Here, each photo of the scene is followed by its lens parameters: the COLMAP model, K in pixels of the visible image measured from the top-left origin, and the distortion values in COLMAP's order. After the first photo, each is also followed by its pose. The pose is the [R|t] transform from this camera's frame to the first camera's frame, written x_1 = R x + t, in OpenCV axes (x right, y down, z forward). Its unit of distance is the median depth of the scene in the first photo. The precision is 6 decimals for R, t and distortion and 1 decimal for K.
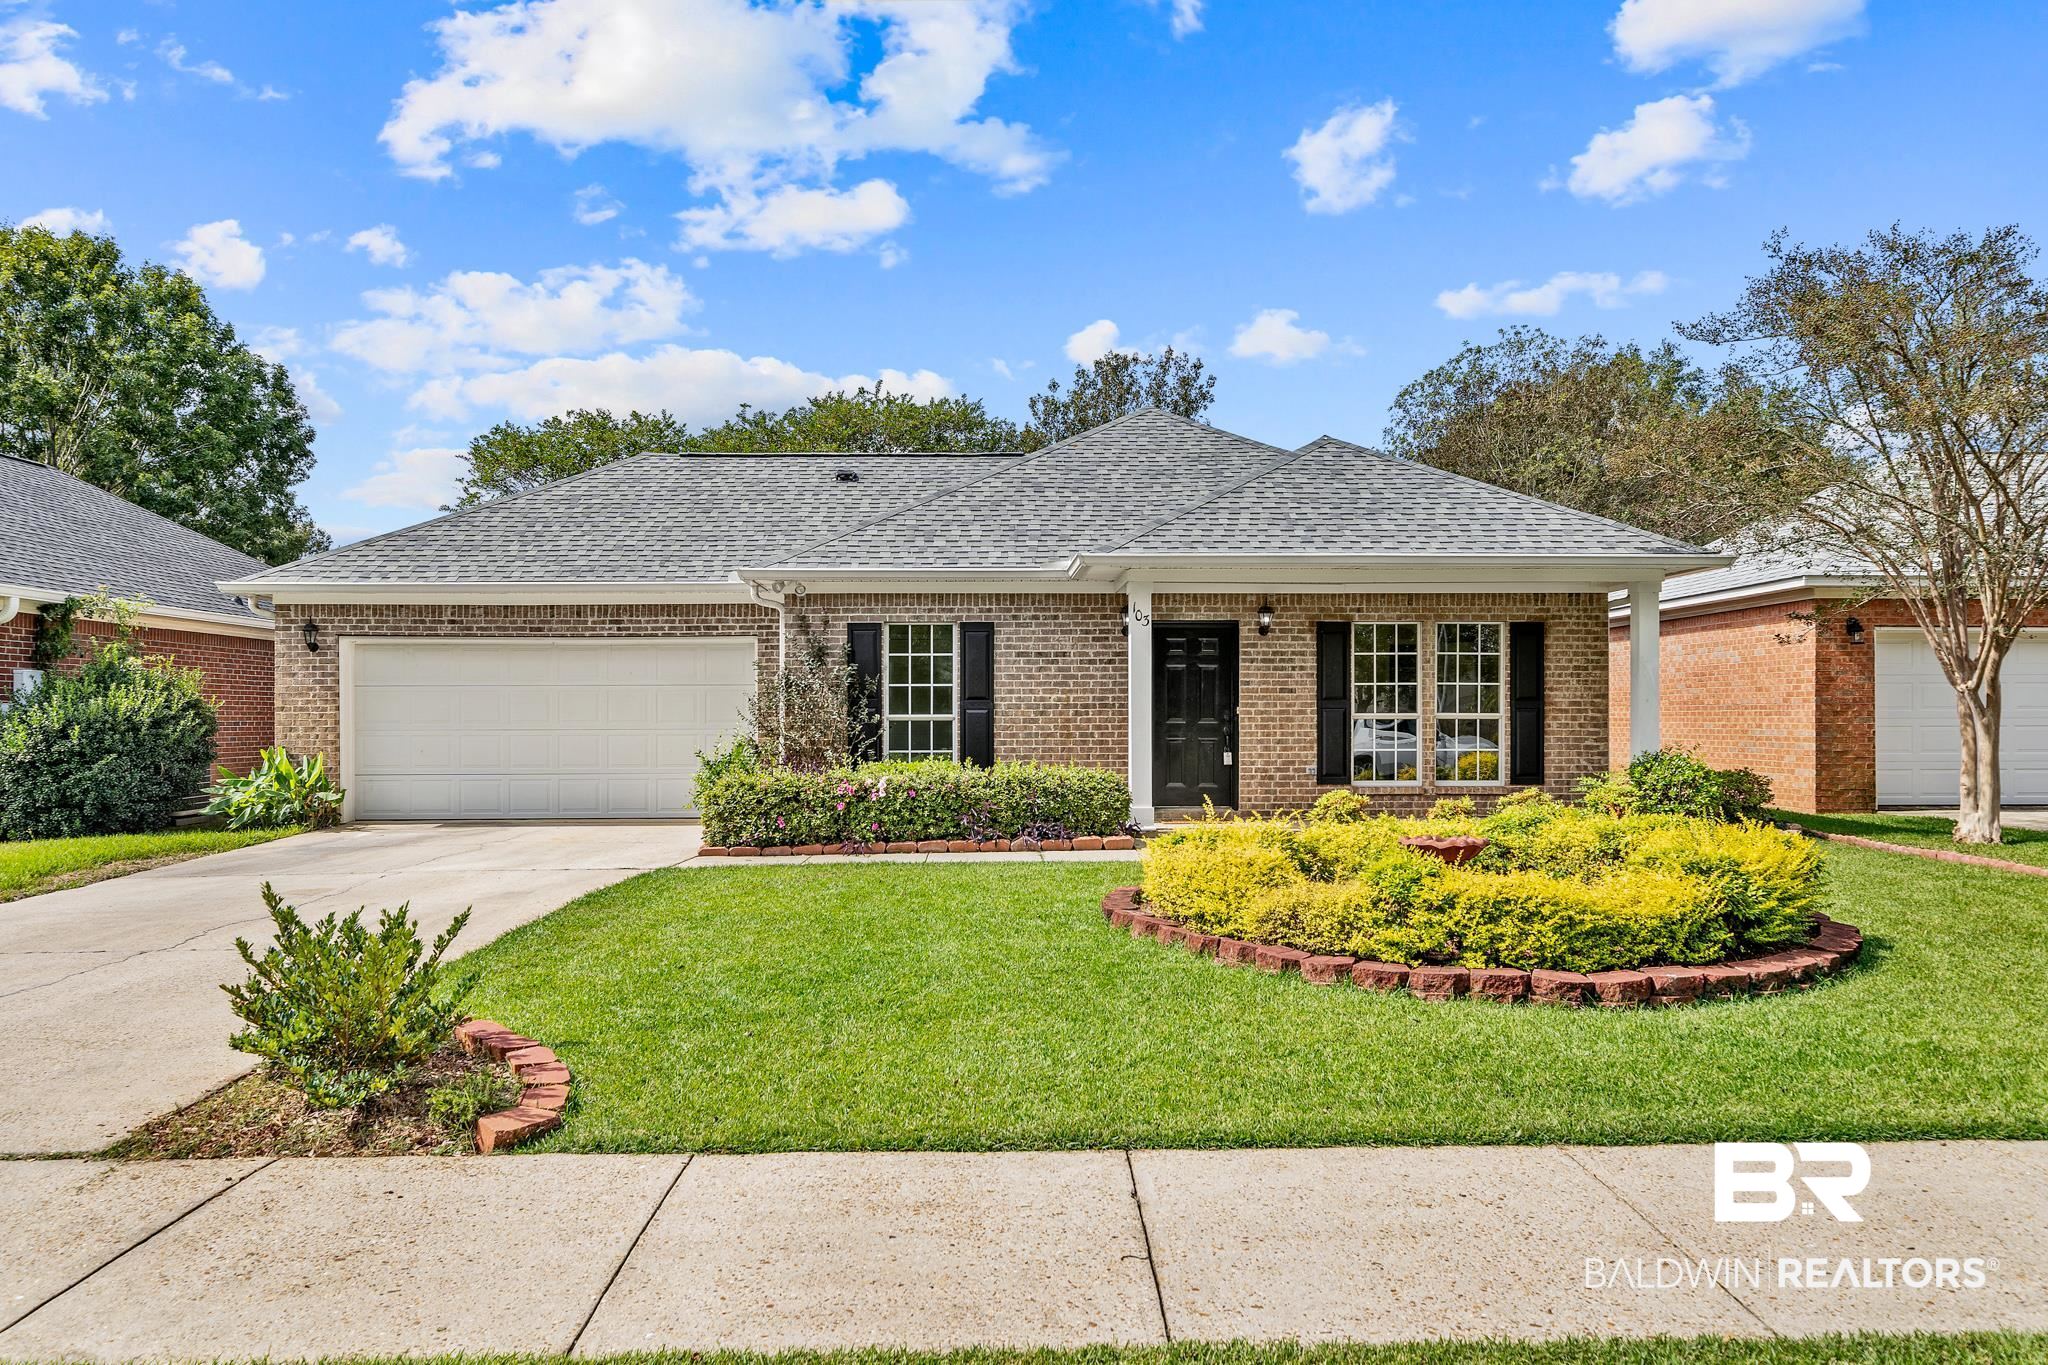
lens RADIAL K [[1419.7, 0, 1024.4], [0, 1419.7, 685.3], [0, 0, 1]] dist [0.001779, -0.002618]
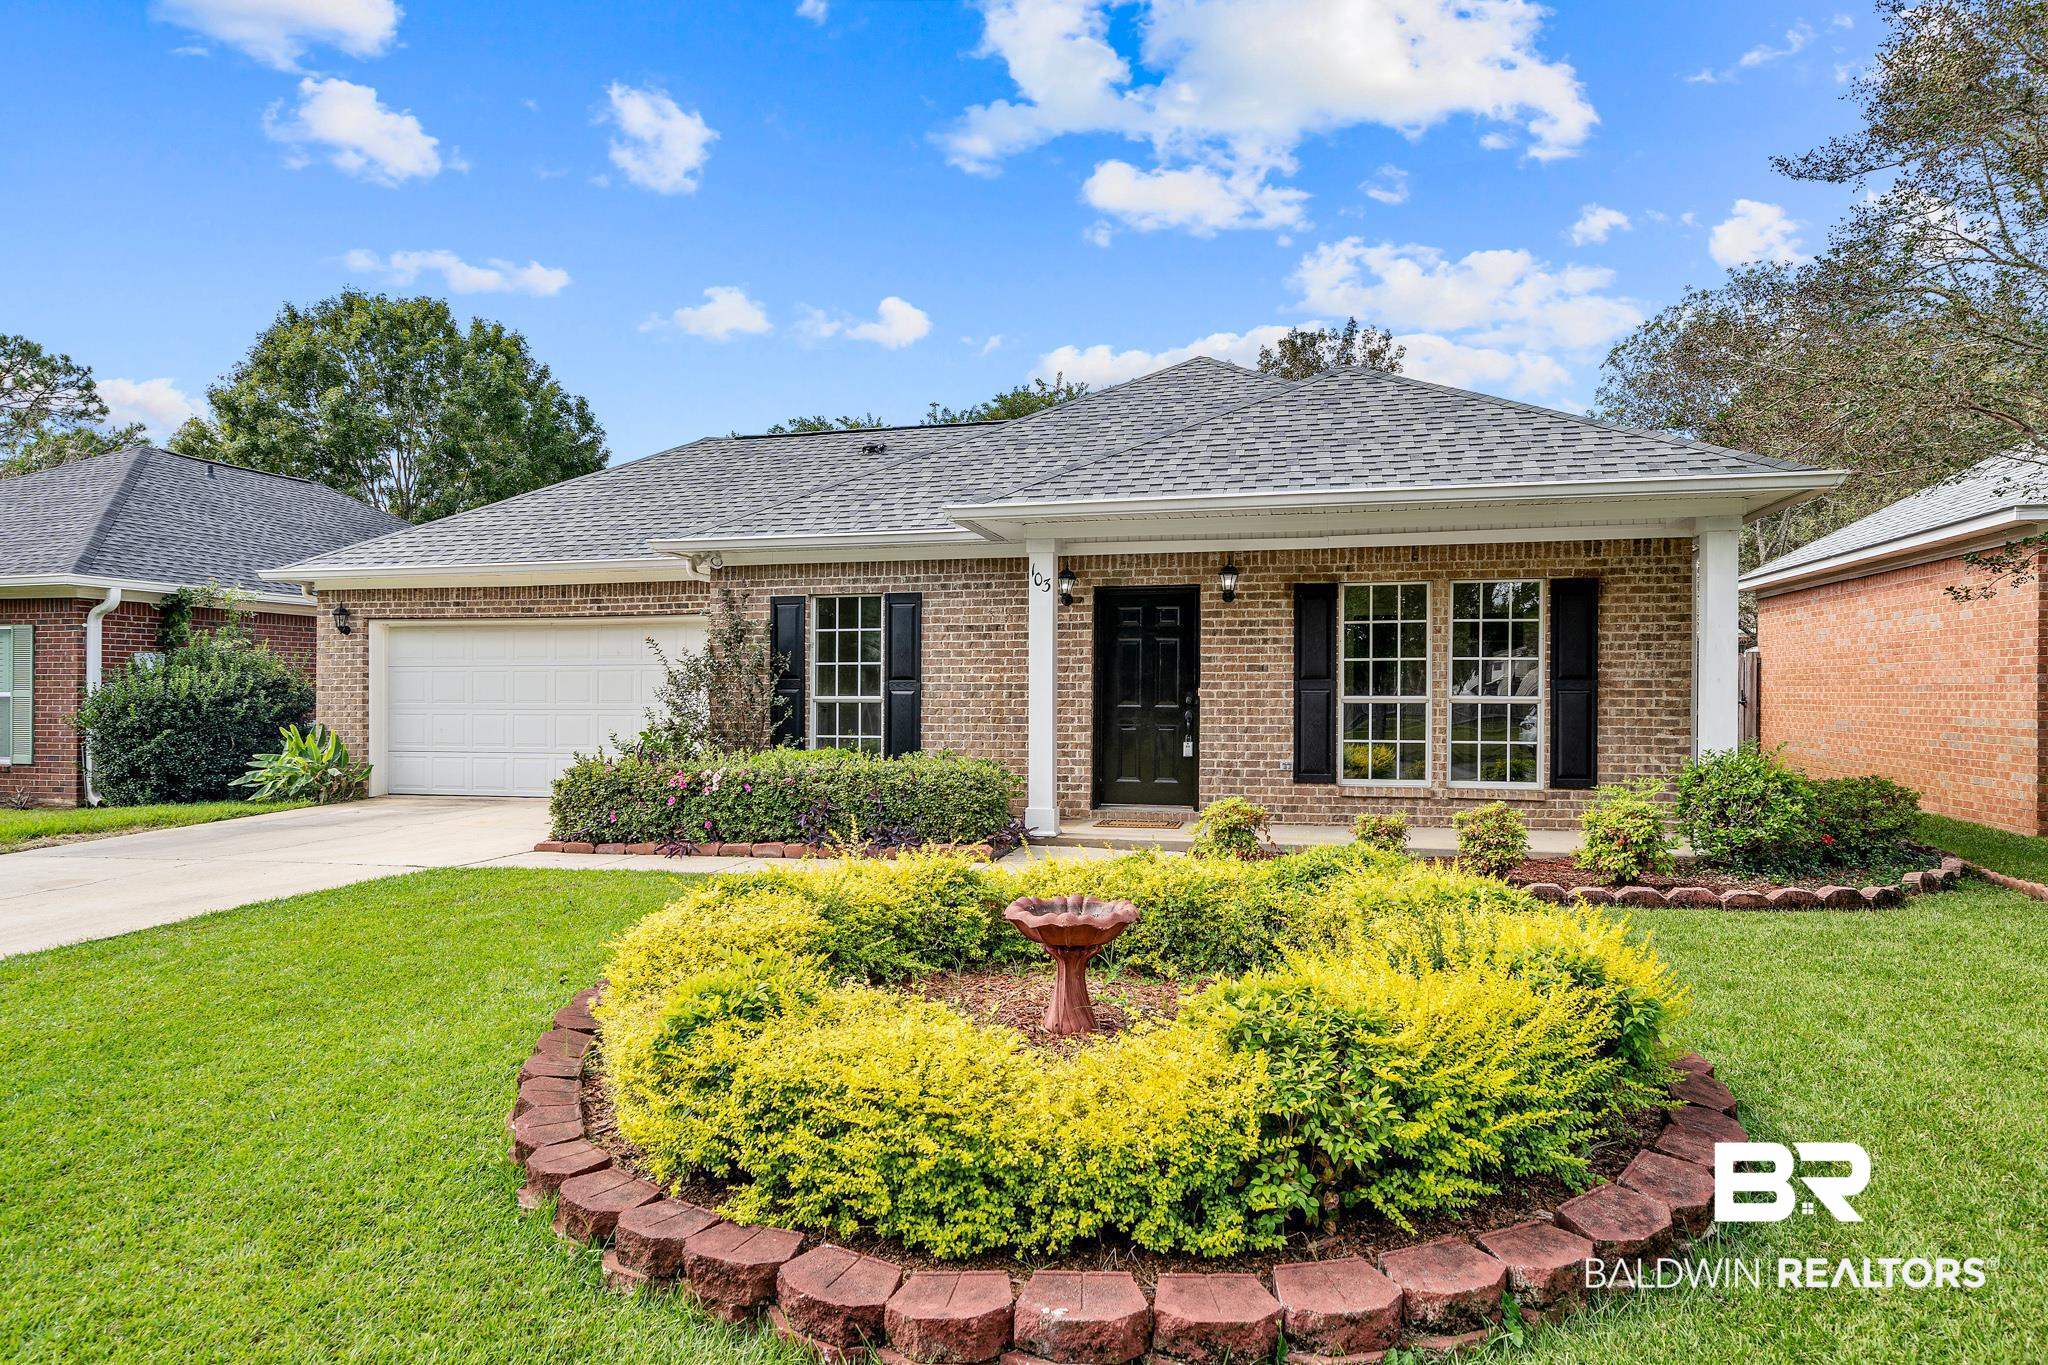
lens RADIAL K [[1211.7, 0, 1022.5], [0, 1211.7, 680.2], [0, 0, 1]] dist [0.002397, -0.000721]
pose [[0.962421, -0.000582, -0.271560, 0.244402], [0.004085, 0.999916, 0.012334, 0.001431], [0.271530, -0.012979, 0.962342, 0.283251]]
